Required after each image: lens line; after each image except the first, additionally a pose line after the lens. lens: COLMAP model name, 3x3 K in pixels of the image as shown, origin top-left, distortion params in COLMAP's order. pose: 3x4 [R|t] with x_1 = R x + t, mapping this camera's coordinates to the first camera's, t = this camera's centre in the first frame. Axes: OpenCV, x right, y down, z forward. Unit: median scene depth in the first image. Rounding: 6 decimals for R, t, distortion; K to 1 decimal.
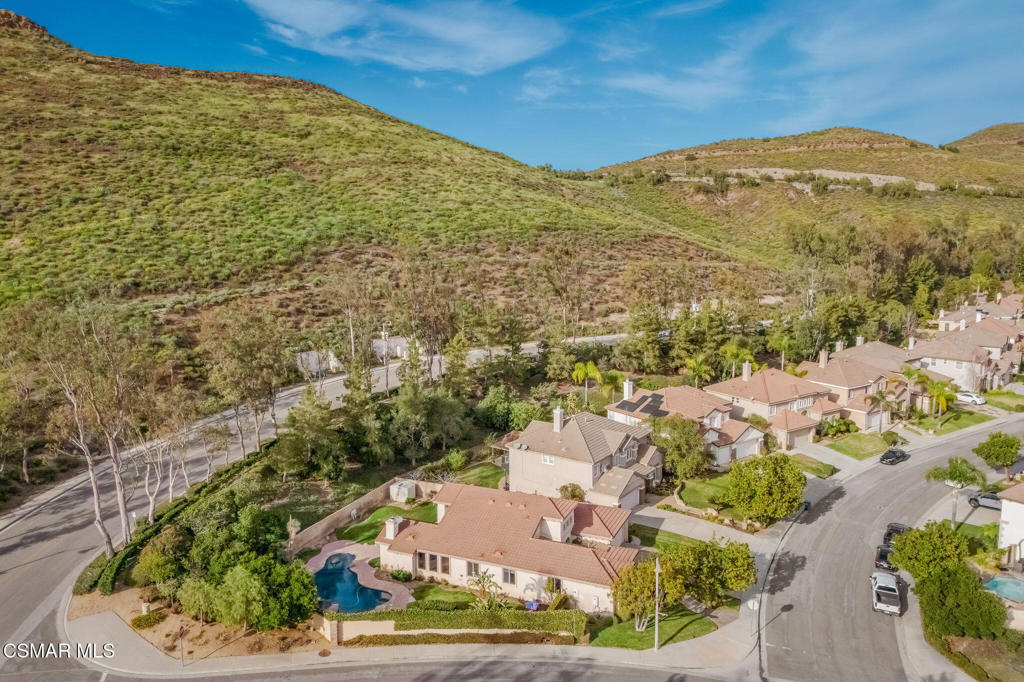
lens RADIAL K [[730.1, 0, 512.0], [0, 730.1, 341.0], [0, 0, 1]] dist [0.068727, -0.039976]
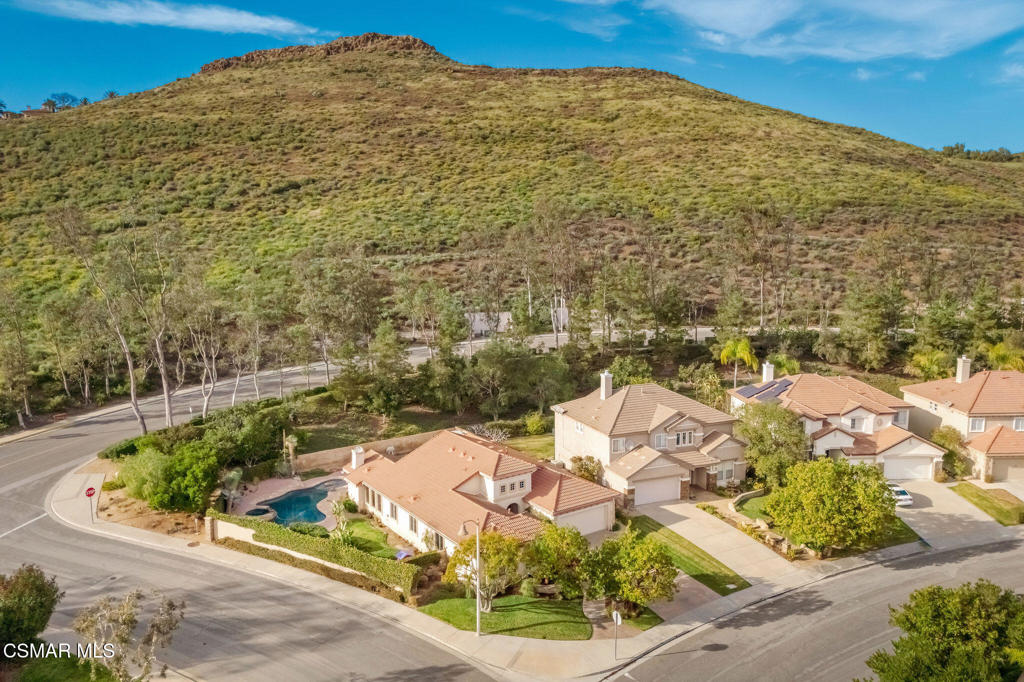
lens RADIAL K [[725.5, 0, 511.9], [0, 725.5, 364.7], [0, 0, 1]] dist [0.071747, -0.048263]
pose [[0.859474, 0.099738, -0.501355, 0.239160], [-0.087901, 0.995008, 0.047255, 0.032840], [0.503565, 0.003456, 0.863950, 0.129813]]
